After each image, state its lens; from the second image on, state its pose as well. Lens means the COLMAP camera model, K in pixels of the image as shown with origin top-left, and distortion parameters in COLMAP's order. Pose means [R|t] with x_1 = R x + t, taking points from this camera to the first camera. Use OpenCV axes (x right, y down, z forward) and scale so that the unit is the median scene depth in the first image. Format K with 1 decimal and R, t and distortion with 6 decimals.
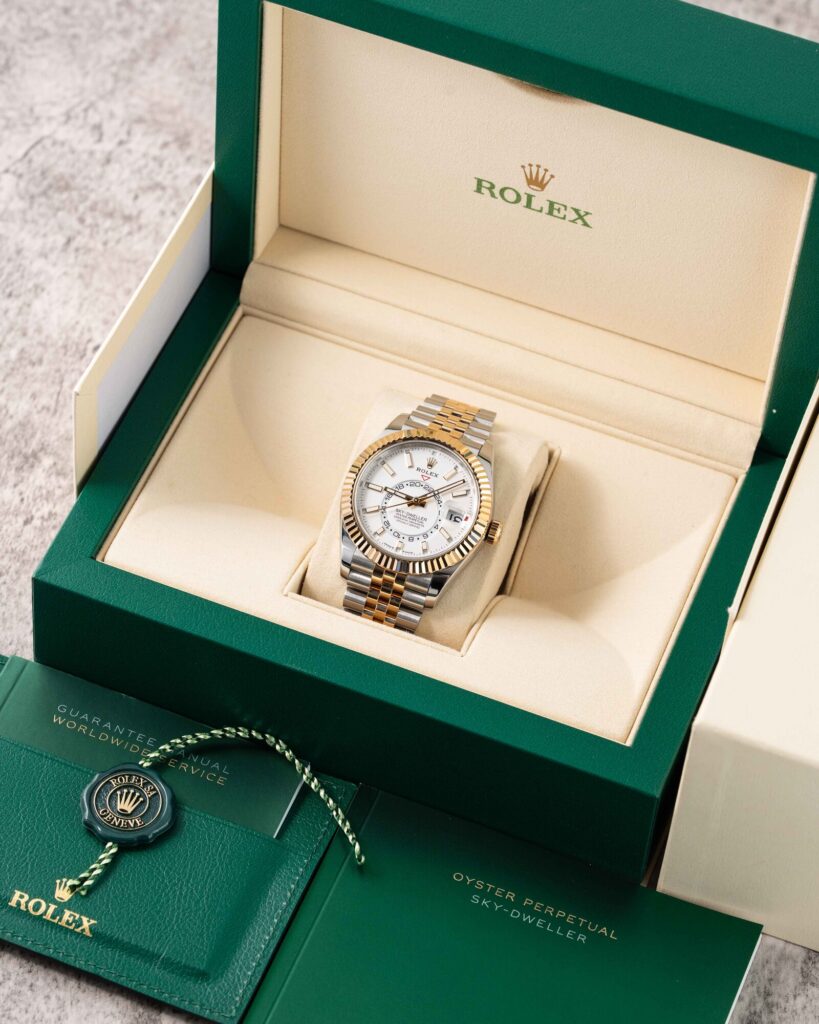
lens RADIAL K [[3430.5, 0, 409.5], [0, 3430.5, 512.0], [0, 0, 1]] dist [0.059161, -1.111550]
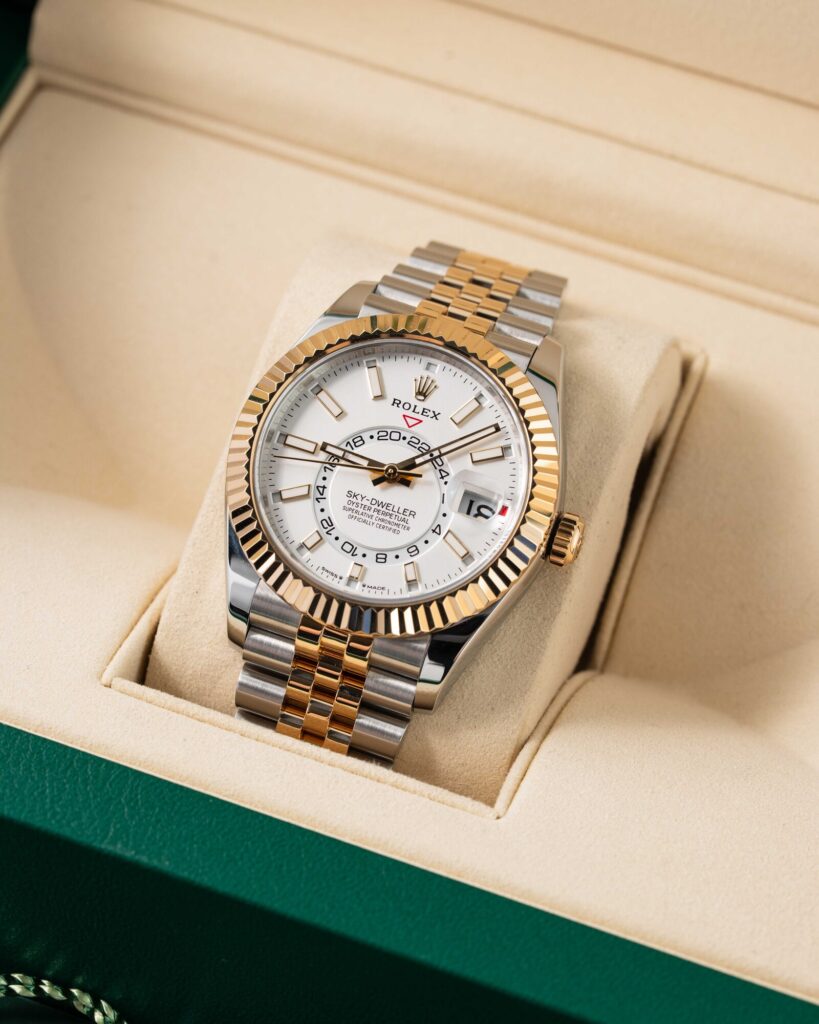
lens RADIAL K [[3430.5, 0, 409.5], [0, 3430.5, 512.0], [0, 0, 1]] dist [0.059161, -1.111550]
pose [[0.999476, -0.015419, -0.028450, 0.017034], [0.015925, 0.999718, 0.017617, -0.005971], [0.028171, -0.018060, 0.999440, 0.547540]]
